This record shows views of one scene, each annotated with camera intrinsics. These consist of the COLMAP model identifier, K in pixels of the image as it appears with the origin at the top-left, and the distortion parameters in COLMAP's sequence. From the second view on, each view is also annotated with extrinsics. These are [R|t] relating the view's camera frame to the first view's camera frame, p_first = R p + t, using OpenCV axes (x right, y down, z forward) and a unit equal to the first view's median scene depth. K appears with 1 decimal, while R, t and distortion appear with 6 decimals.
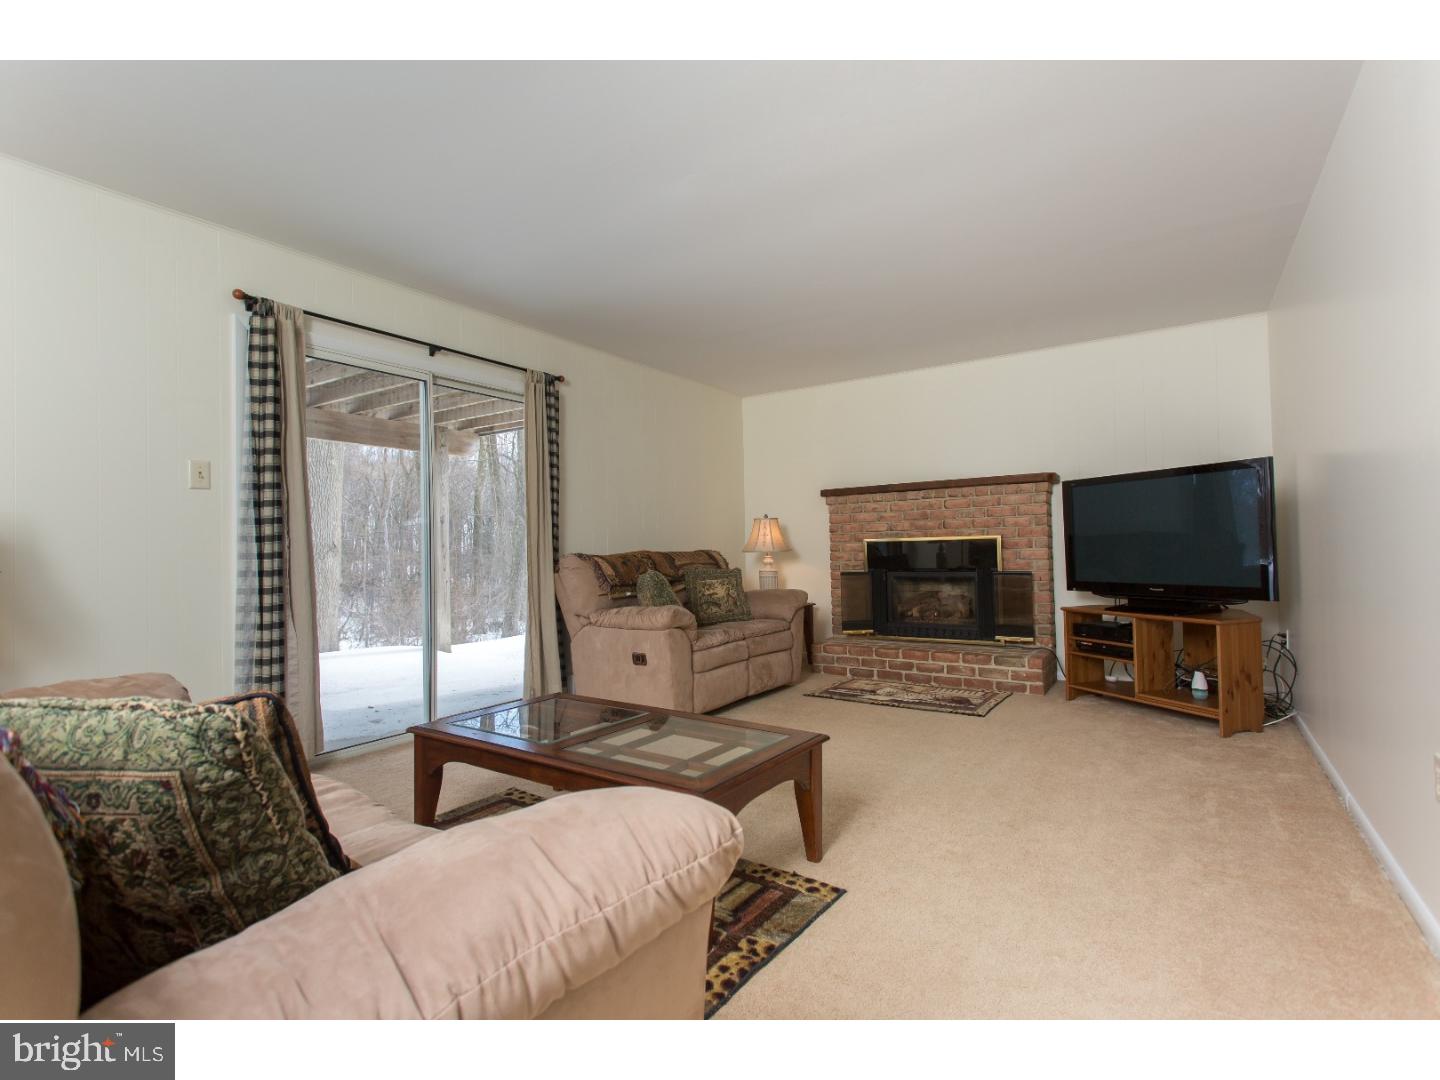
lens RADIAL K [[702.3, 0, 711.0], [0, 702.3, 540.0], [0, 0, 1]] dist [-0.001279, -0.000024]
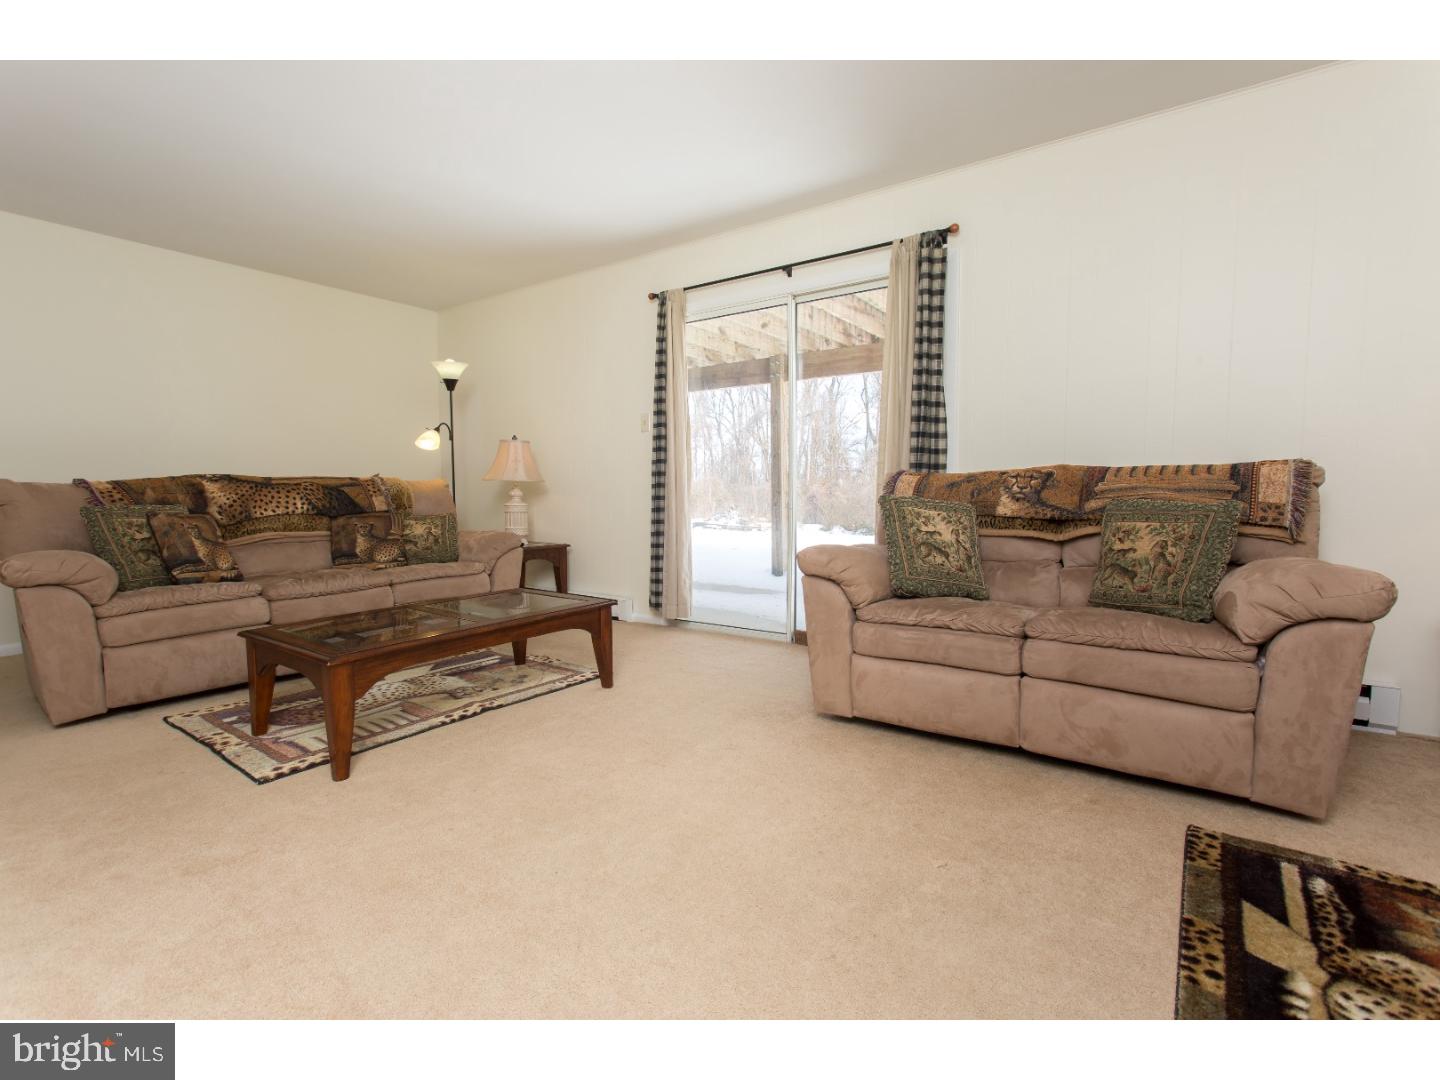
lens RADIAL K [[702.3, 0, 711.0], [0, 702.3, 540.0], [0, 0, 1]] dist [-0.001279, -0.000024]
pose [[-0.022820, 0.102533, -0.994468, 1.018669], [0.038478, 0.994080, 0.101610, 0.012050], [0.998999, -0.035947, -0.026630, 1.415406]]
